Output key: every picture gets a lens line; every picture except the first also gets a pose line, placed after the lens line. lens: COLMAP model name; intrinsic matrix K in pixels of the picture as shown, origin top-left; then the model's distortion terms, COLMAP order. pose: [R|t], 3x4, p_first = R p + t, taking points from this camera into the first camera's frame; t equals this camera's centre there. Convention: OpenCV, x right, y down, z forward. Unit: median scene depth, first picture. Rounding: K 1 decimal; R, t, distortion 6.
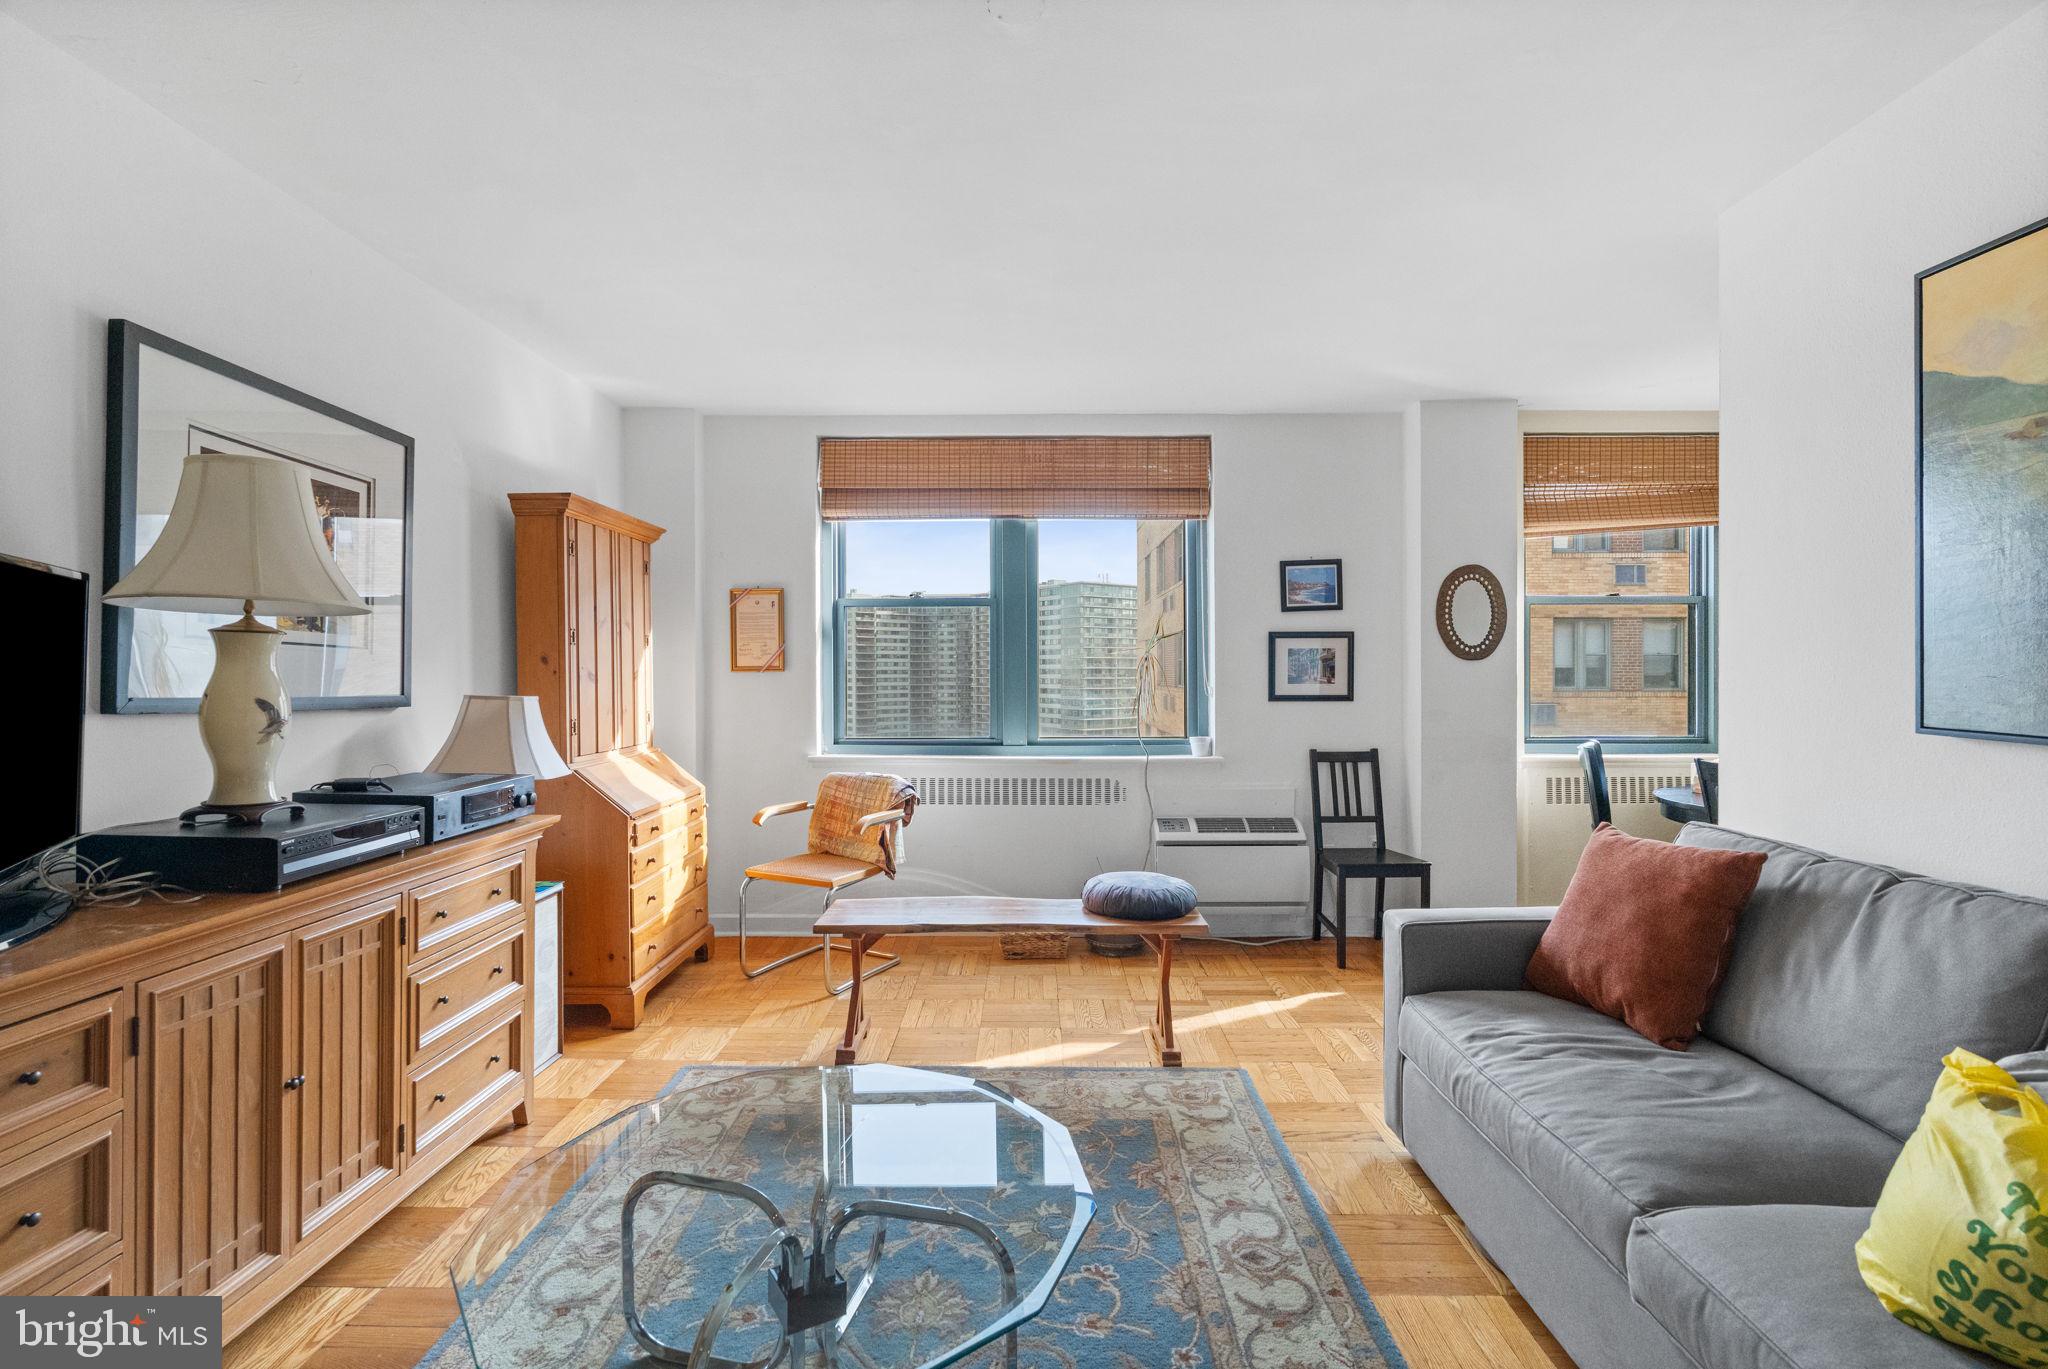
lens RADIAL K [[935.7, 0, 1015.8], [0, 935.7, 668.5], [0, 0, 1]] dist [-0.001693, 0.001169]
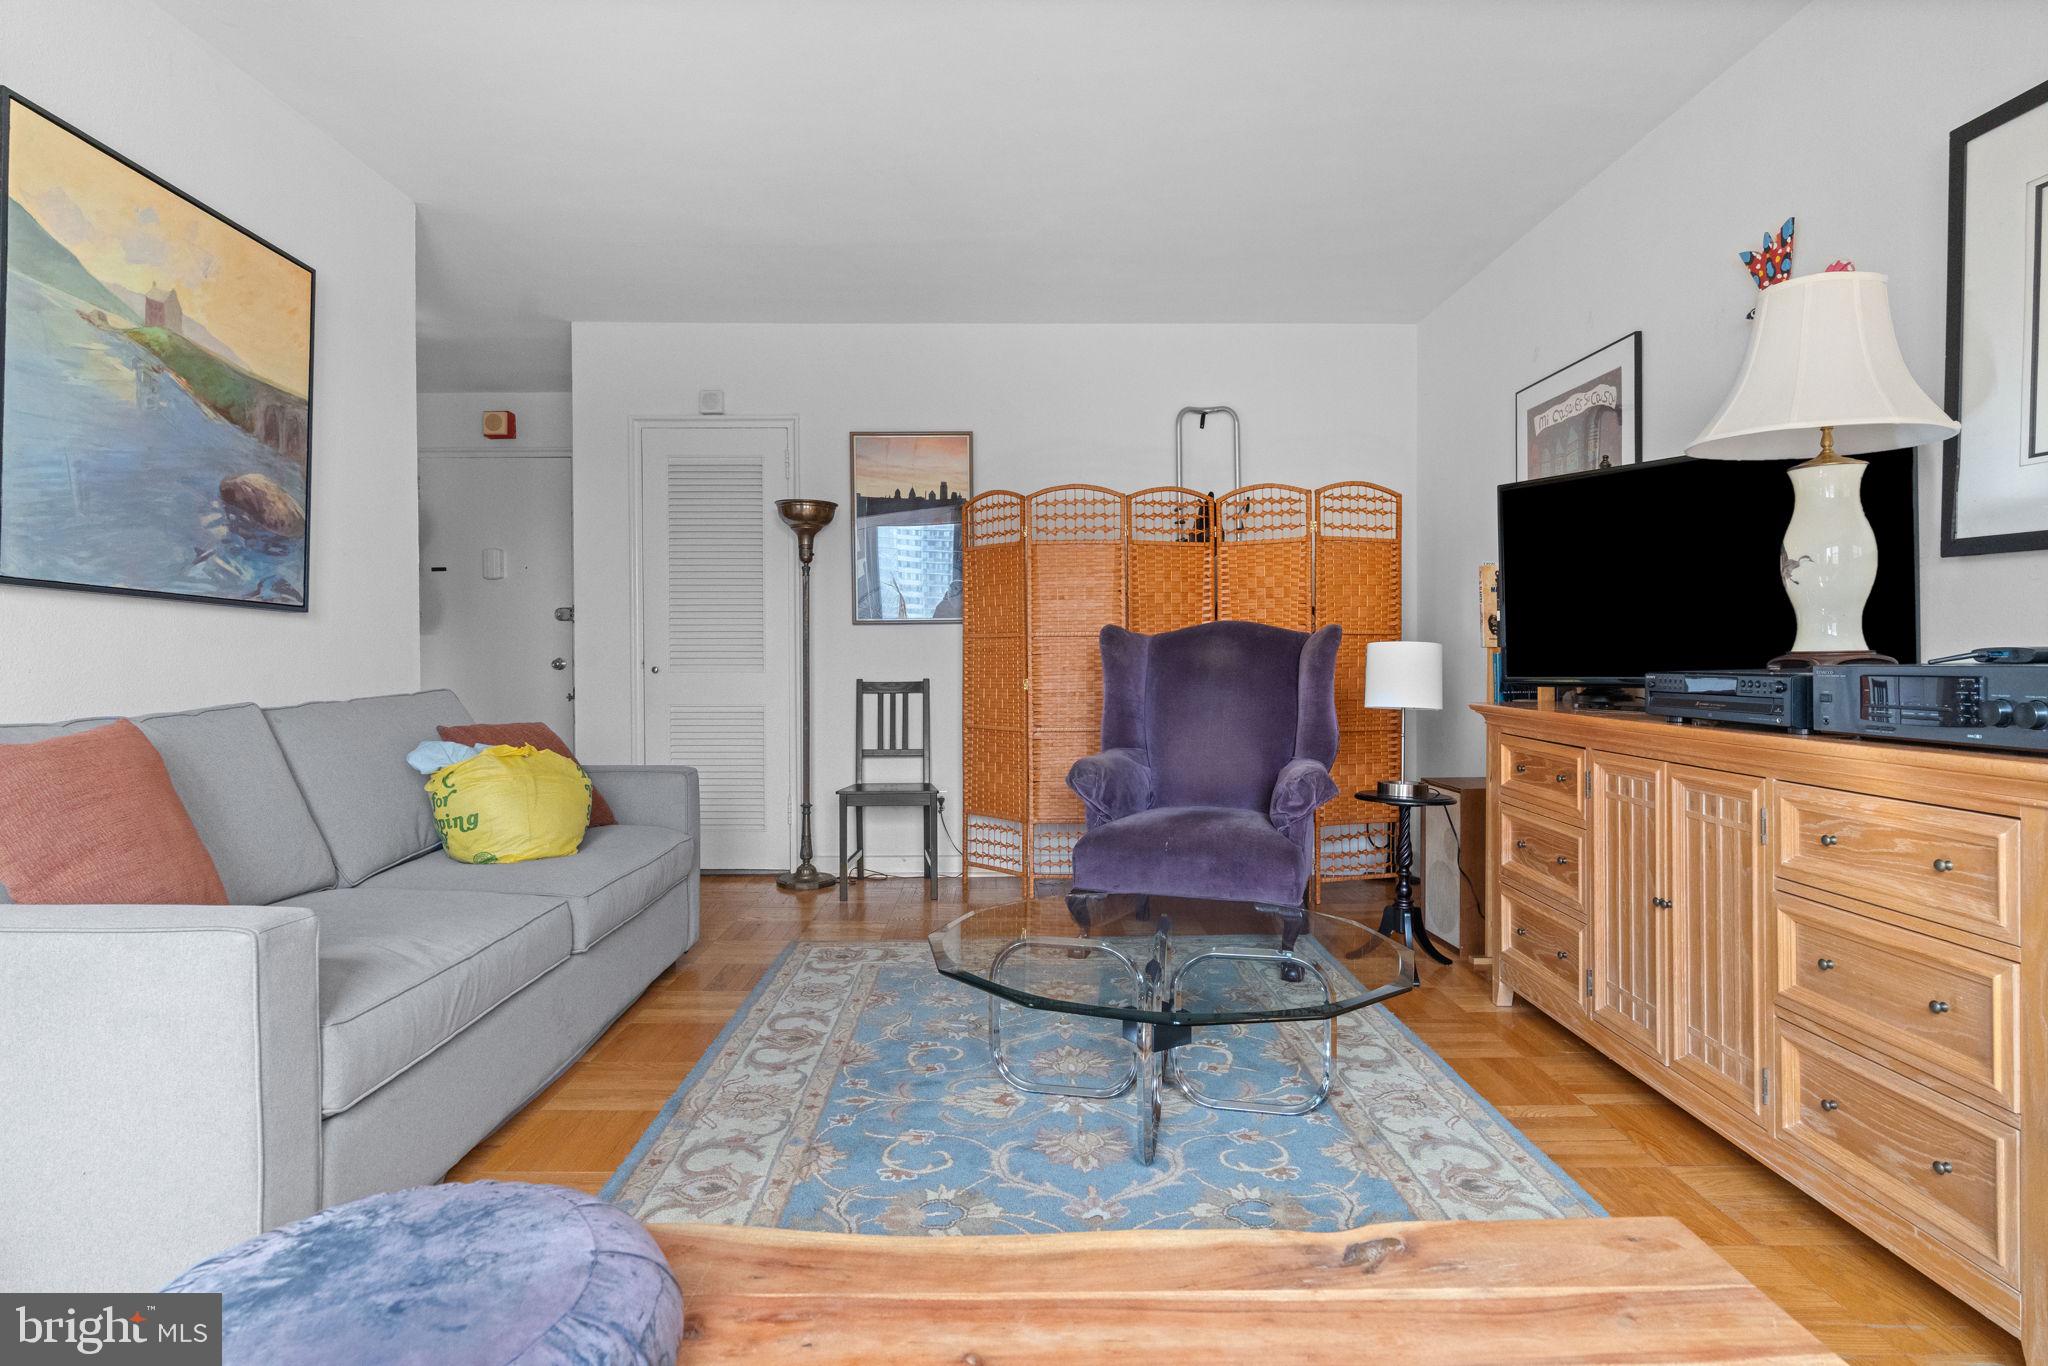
lens RADIAL K [[1102.5, 0, 1013.1], [0, 1102.5, 677.5], [0, 0, 1]] dist [-0.018314, 0.012936]
pose [[-0.999789, 0.004113, -0.020147, -0.002146], [0.003792, 0.999866, 0.015952, 0.095501], [0.020210, 0.015873, -0.999670, 1.331701]]
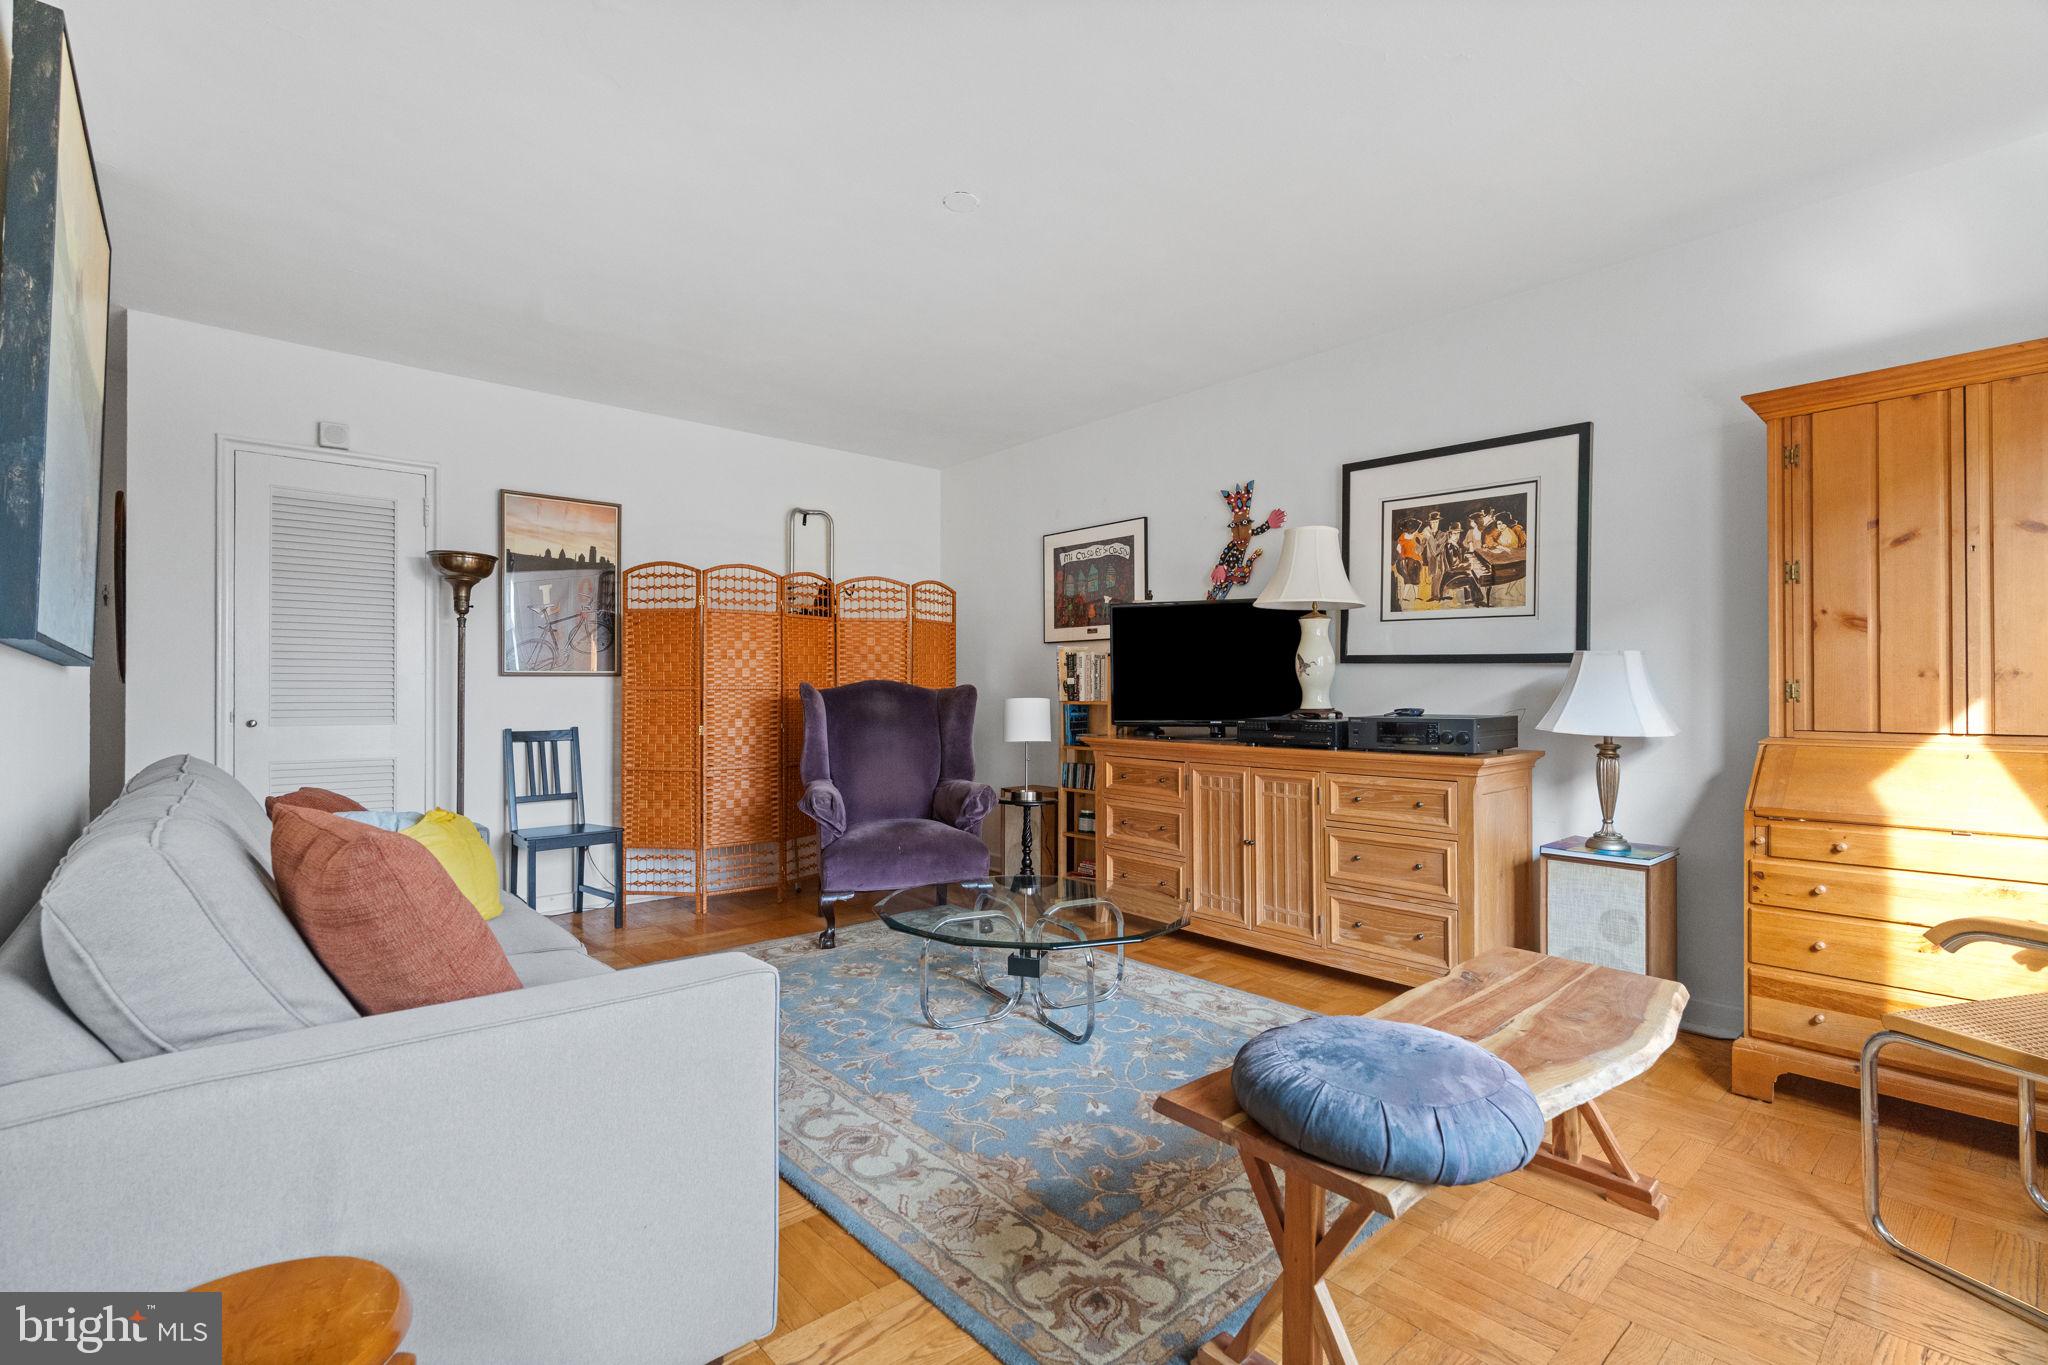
lens RADIAL K [[936.6, 0, 1028.7], [0, 936.6, 687.0], [0, 0, 1]] dist [-0.009655, 0.004480]
pose [[-0.736242, -0.002654, -0.676713, 0.564190], [0.002090, 0.999979, -0.006196, 0.070447], [0.676715, -0.005976, -0.736220, 1.287531]]
